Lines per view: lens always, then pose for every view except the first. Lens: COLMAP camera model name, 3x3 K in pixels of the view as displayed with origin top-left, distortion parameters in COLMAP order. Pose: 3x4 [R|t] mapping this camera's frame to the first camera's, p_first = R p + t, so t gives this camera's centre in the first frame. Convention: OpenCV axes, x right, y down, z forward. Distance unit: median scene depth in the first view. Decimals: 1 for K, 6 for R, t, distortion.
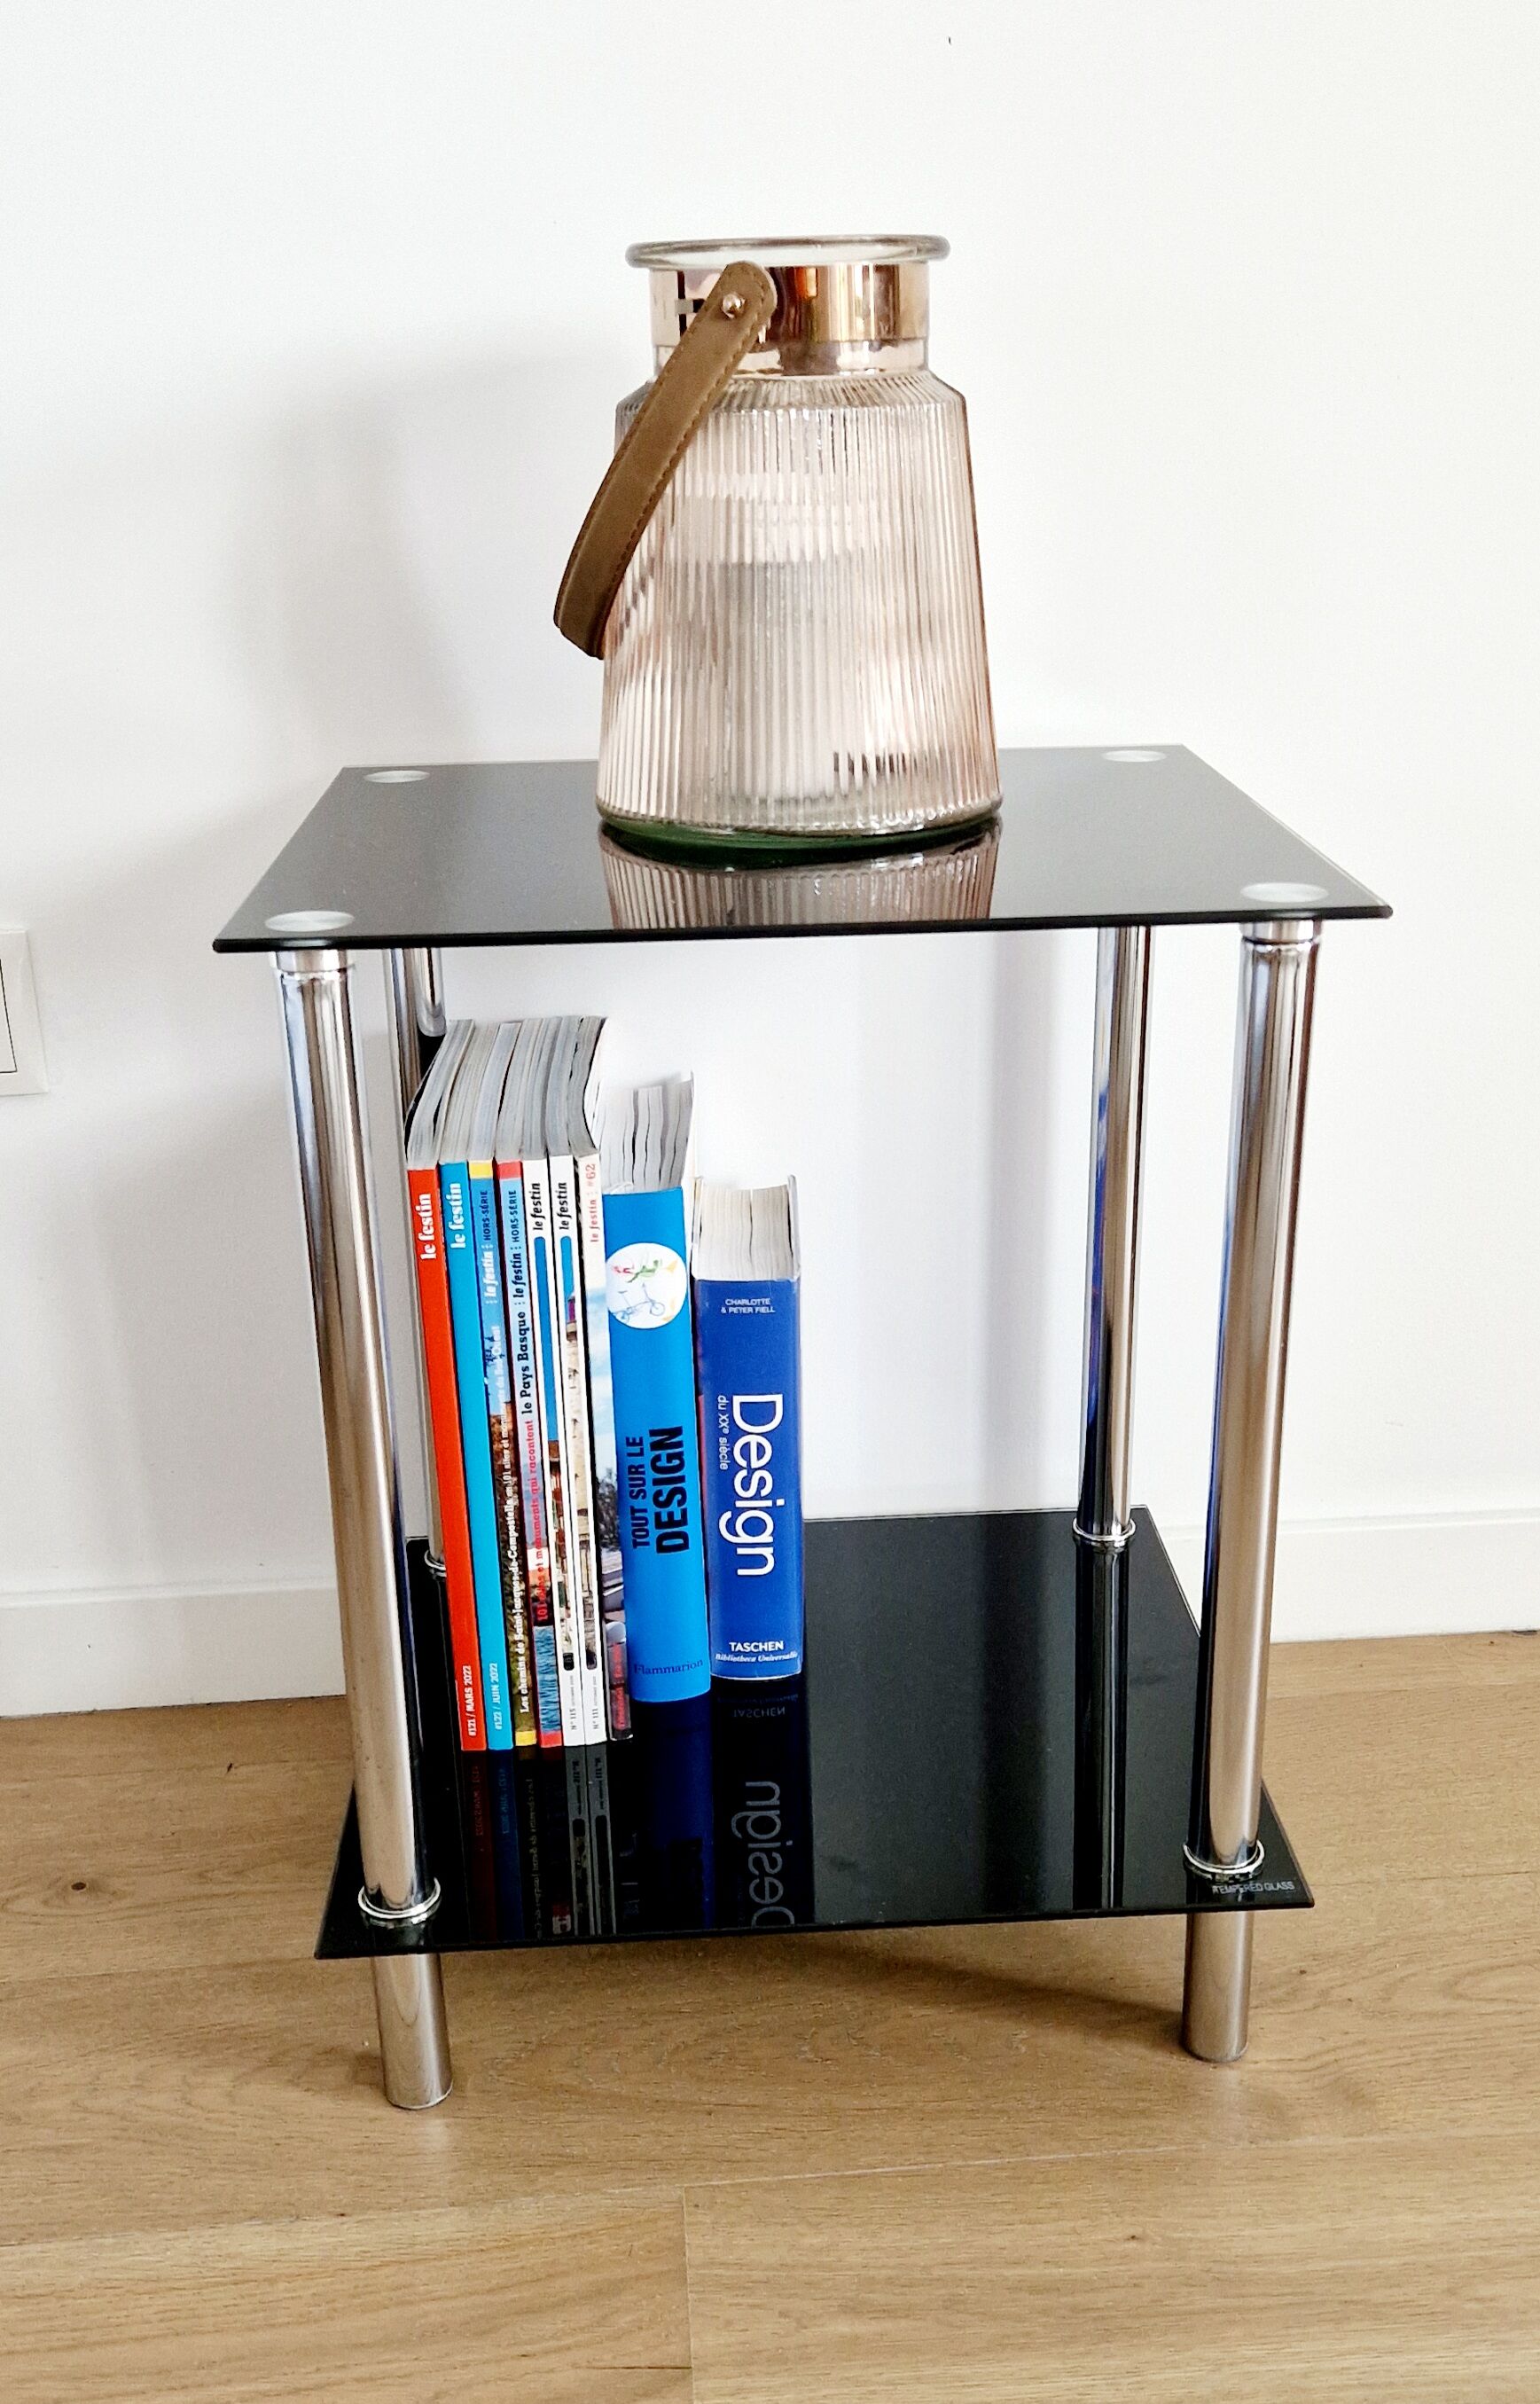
lens RADIAL K [[2362.4, 0, 801.9], [0, 2362.4, 1259.8], [0, 0, 1]] dist [0.044552, 0.000000]
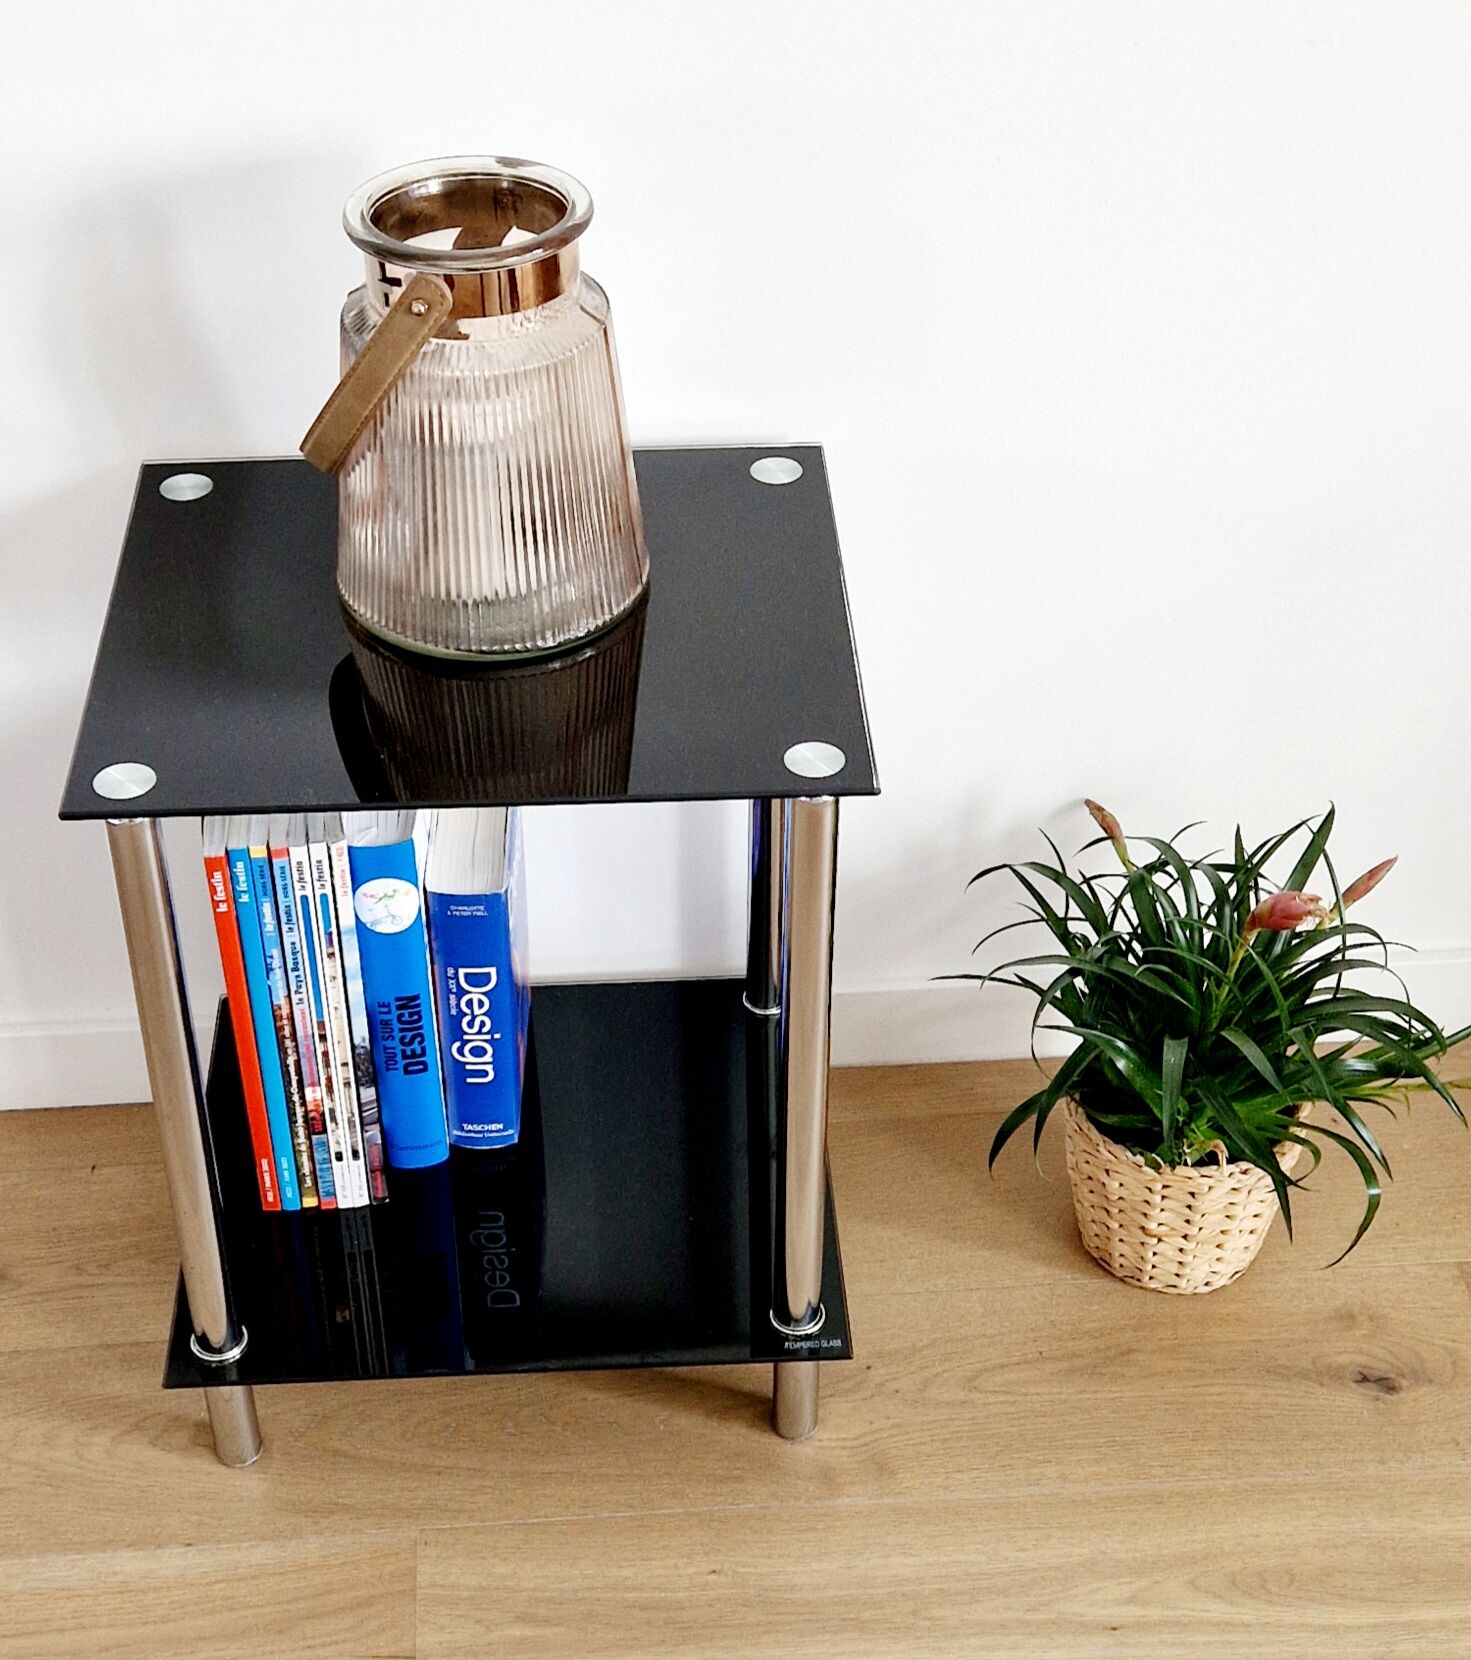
lens RADIAL K [[2639.0, 0, 693.7], [0, 2639.0, 901.5], [0, 0, 1]] dist [0.041521, 0.000000]
pose [[0.999895, 0.014361, -0.001977, 0.112800], [-0.013158, 0.956333, 0.291984, -0.442139], [0.006084, -0.291927, 0.956421, -0.436758]]
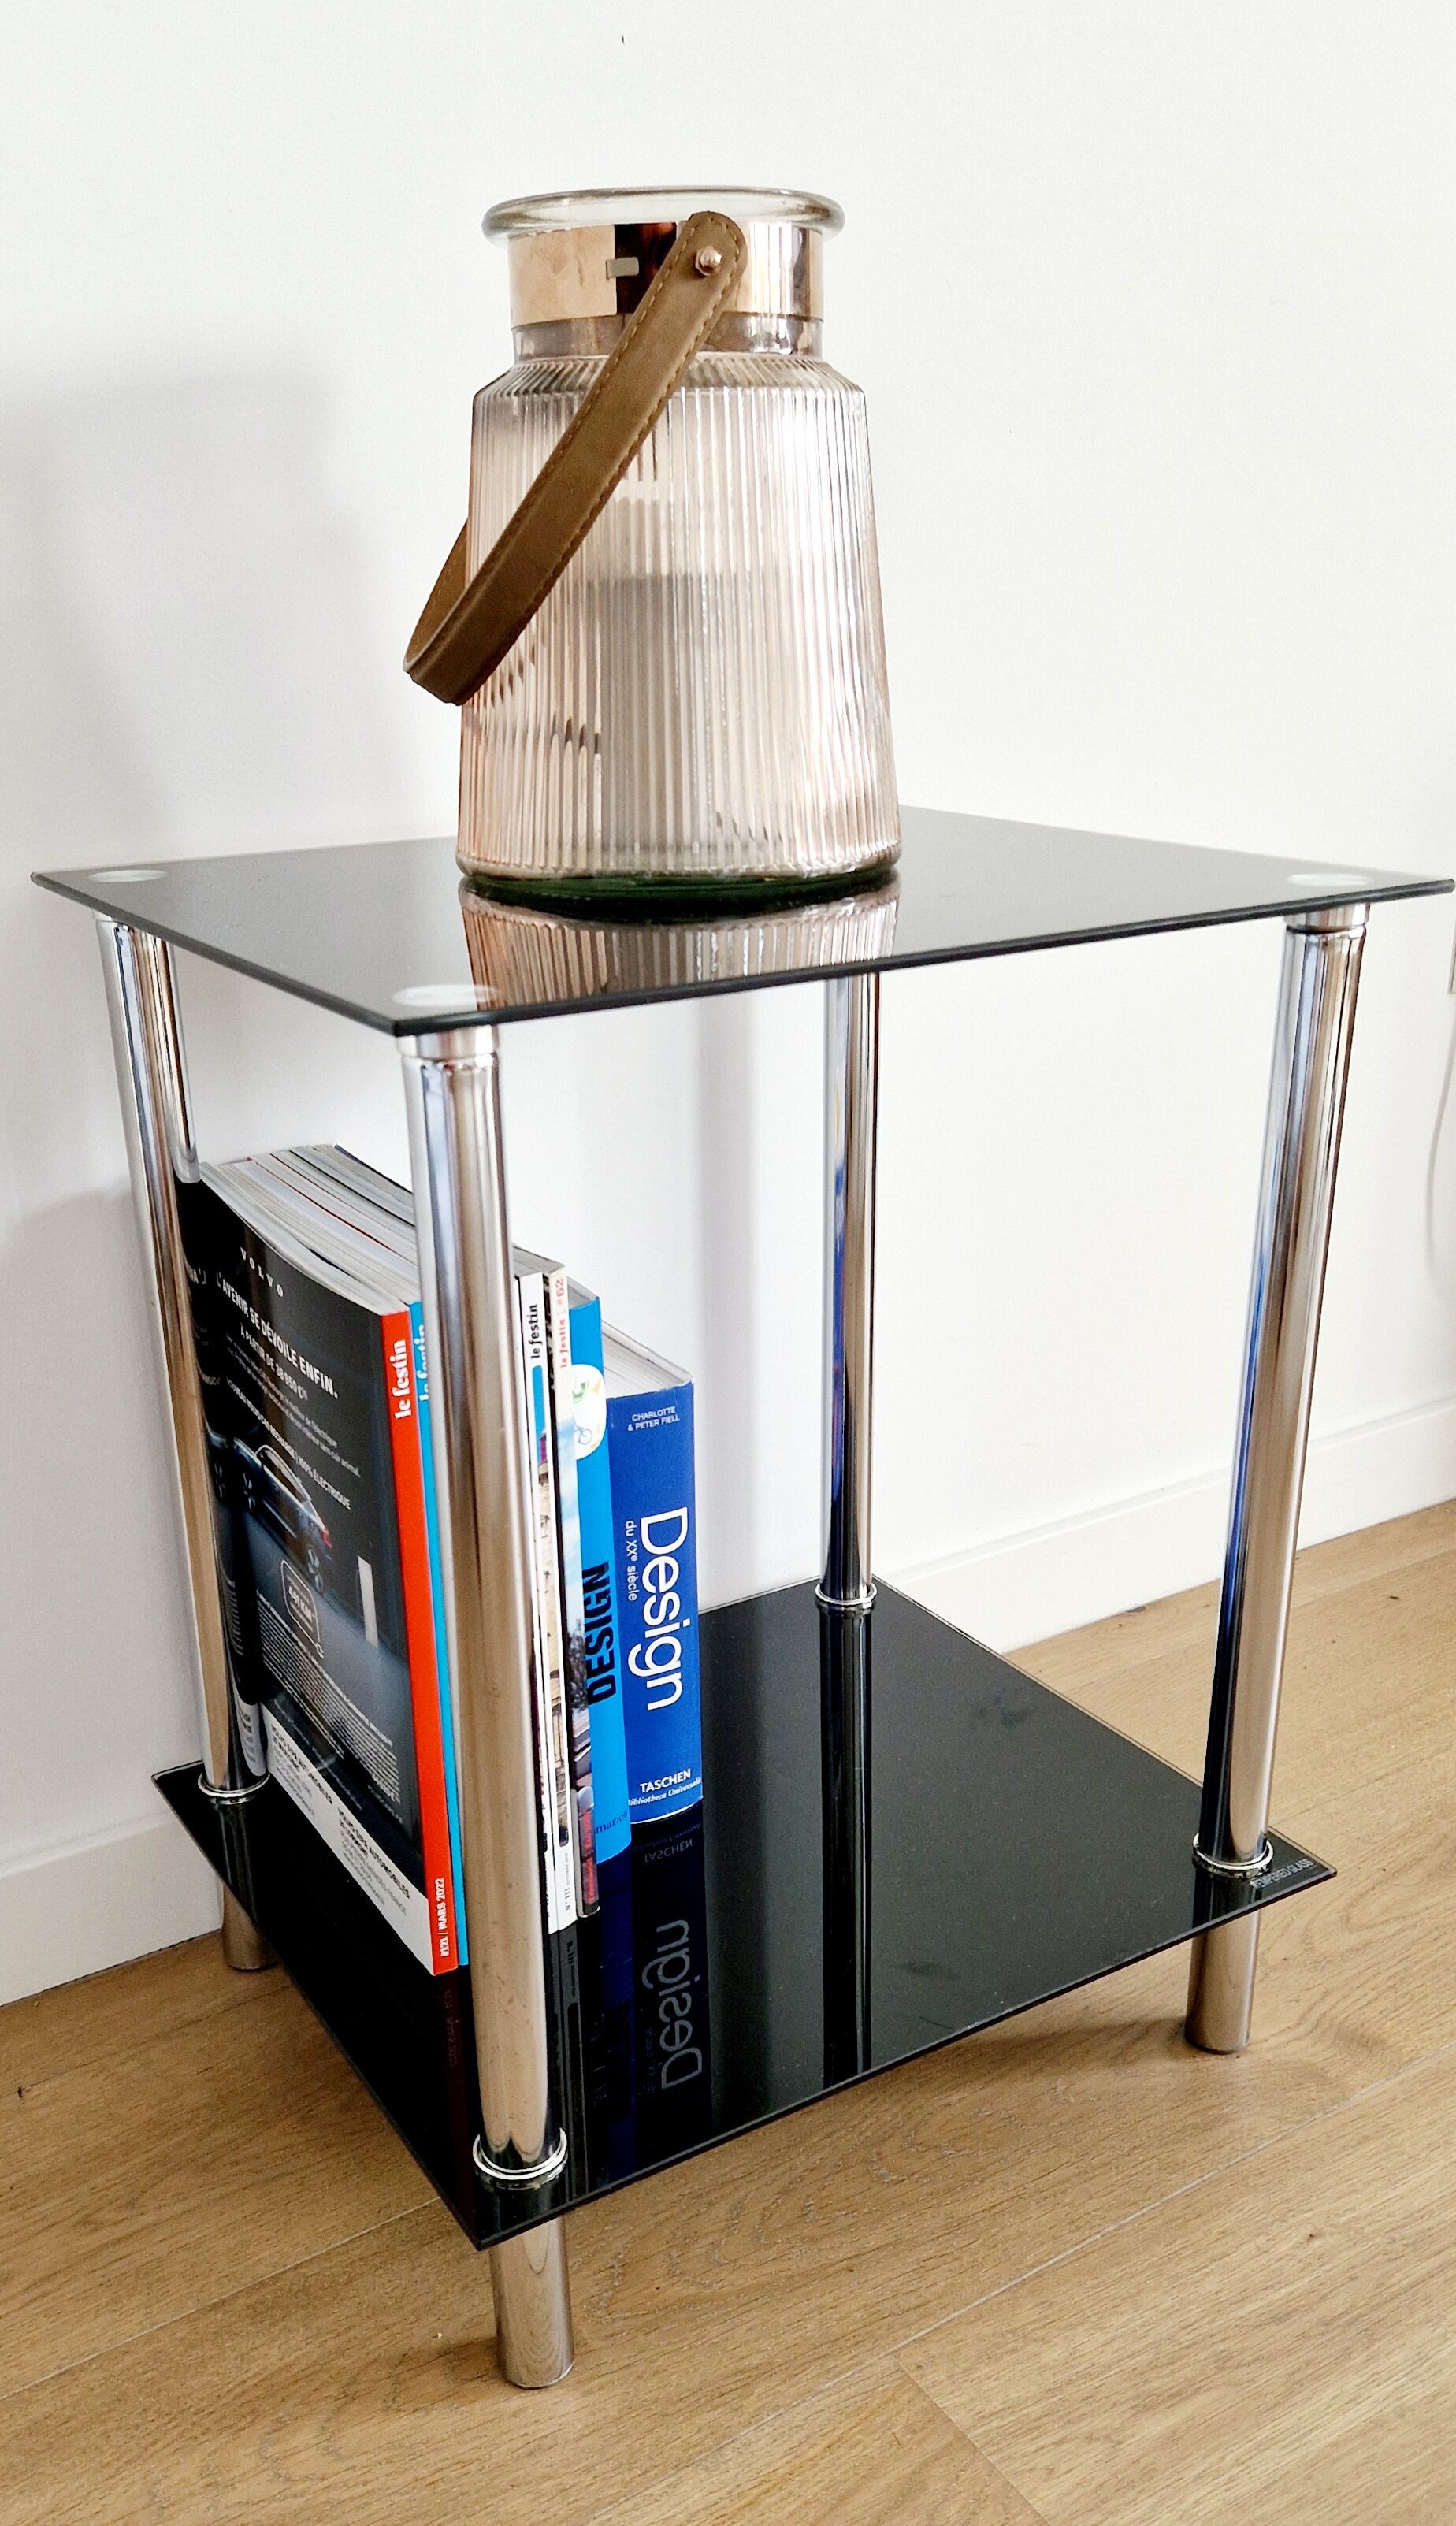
lens RADIAL K [[2108.3, 0, 690.4], [0, 2108.3, 1433.6], [0, 0, 1]] dist [0.054537, -0.048840]
pose [[0.885061, -0.179212, 0.429592, -0.384757], [0.173490, 0.983418, 0.052821, -0.016401], [-0.431935, 0.027780, 0.901477, 0.264850]]
